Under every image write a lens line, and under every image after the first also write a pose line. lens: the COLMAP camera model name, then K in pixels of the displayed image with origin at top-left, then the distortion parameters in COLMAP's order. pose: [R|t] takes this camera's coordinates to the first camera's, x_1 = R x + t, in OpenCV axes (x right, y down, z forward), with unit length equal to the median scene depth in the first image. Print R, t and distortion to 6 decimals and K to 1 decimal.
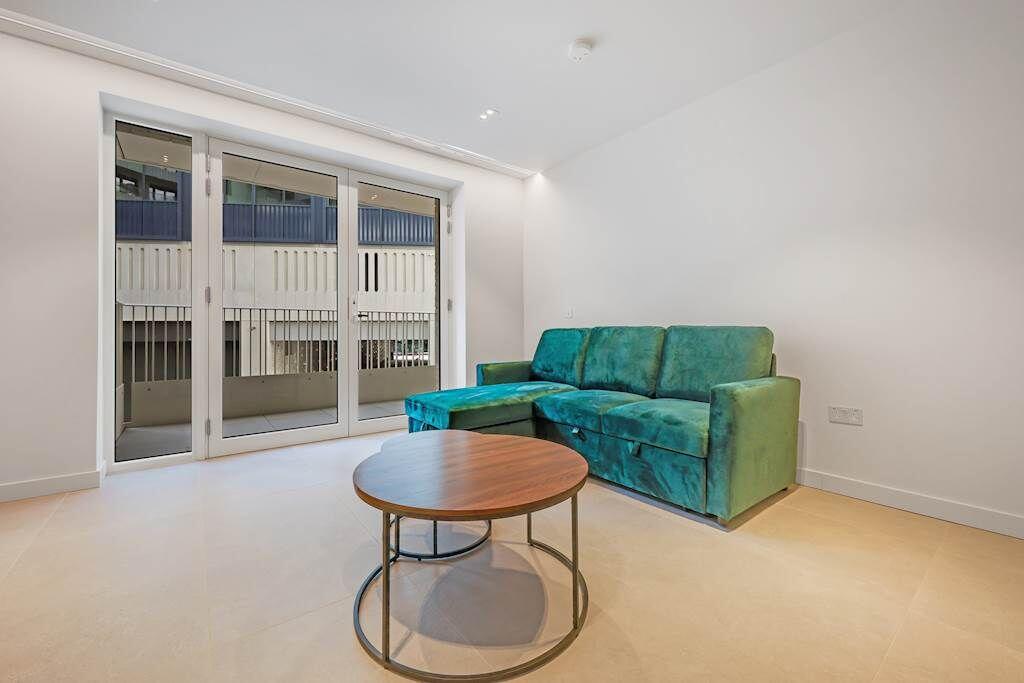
lens RADIAL K [[415.6, 0, 509.8], [0, 415.6, 334.5], [0, 0, 1]] dist [0.001767, 0.000046]
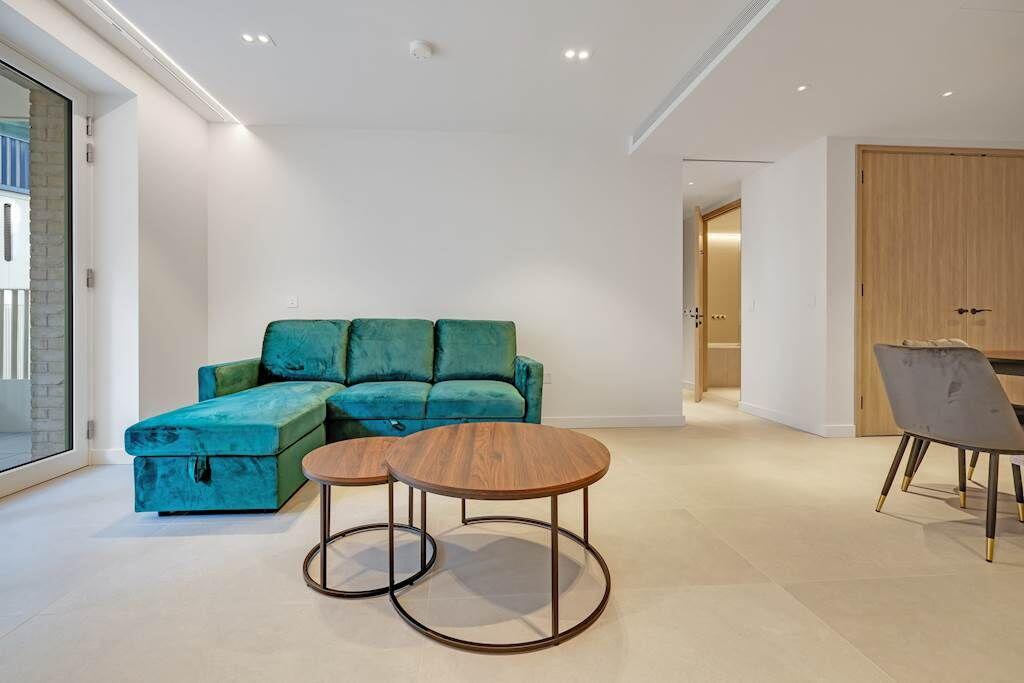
lens RADIAL K [[414.5, 0, 508.7], [0, 414.5, 331.1], [0, 0, 1]] dist [0.000690, -0.000133]
pose [[0.559130, -0.001848, 0.829078, -0.412007], [0.000977, 0.999998, 0.001570, 0.009996], [-0.829080, -0.000068, 0.559131, 0.179065]]
